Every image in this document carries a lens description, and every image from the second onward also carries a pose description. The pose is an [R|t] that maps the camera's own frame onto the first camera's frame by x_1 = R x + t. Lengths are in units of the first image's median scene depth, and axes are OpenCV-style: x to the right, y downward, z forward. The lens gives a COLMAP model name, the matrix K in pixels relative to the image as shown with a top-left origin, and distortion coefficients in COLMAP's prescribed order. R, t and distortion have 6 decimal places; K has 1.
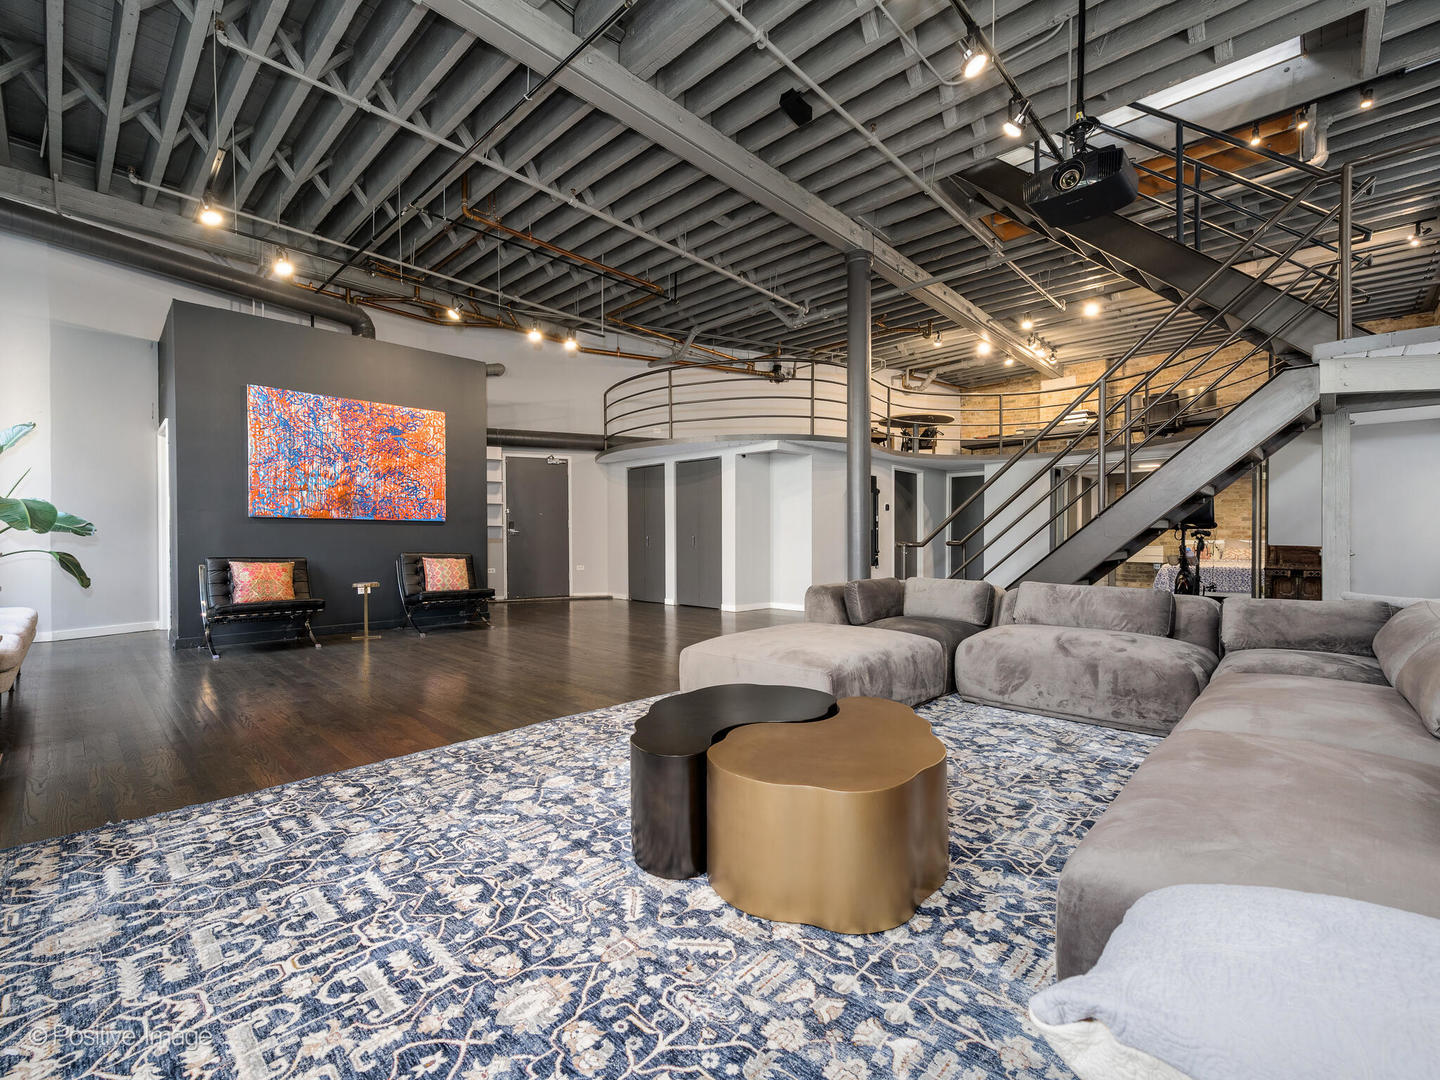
lens RADIAL K [[636.8, 0, 738.4], [0, 636.8, 542.1], [0, 0, 1]] dist [0.010218, -0.001762]
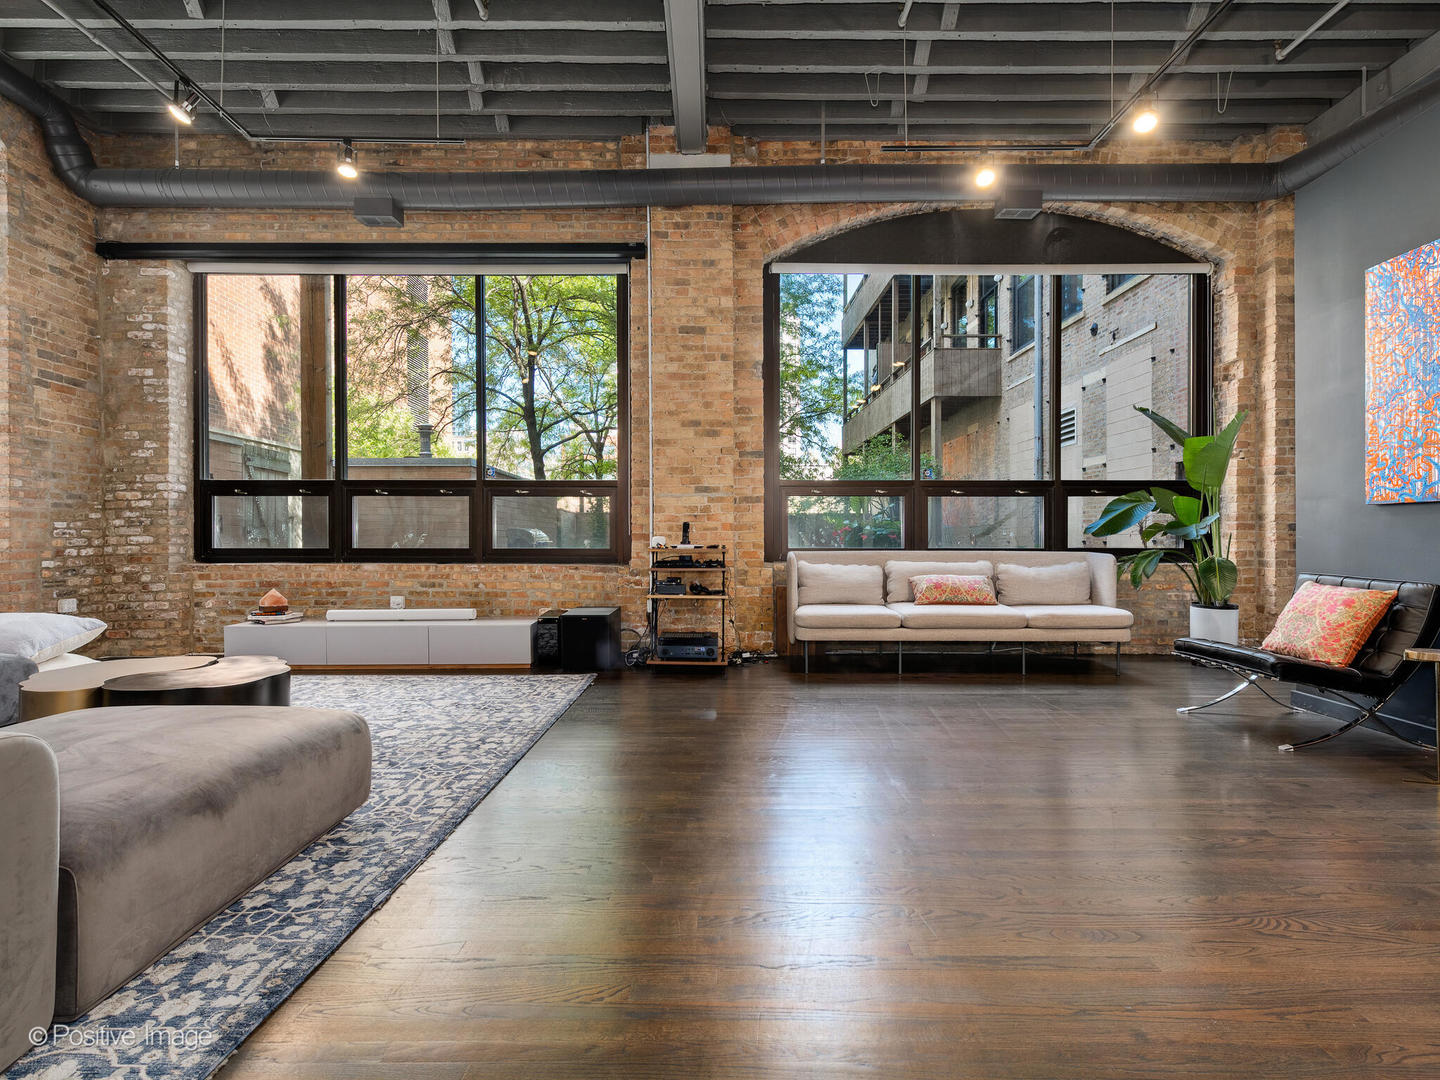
lens RADIAL K [[695.7, 0, 732.1], [0, 695.7, 543.0], [0, 0, 1]] dist [0.007708, -0.002612]
pose [[-0.721752, 0.003754, -0.692141, 0.057685], [-0.003674, 0.999950, 0.009255, -0.007812], [0.692142, 0.009222, -0.721703, 0.921312]]
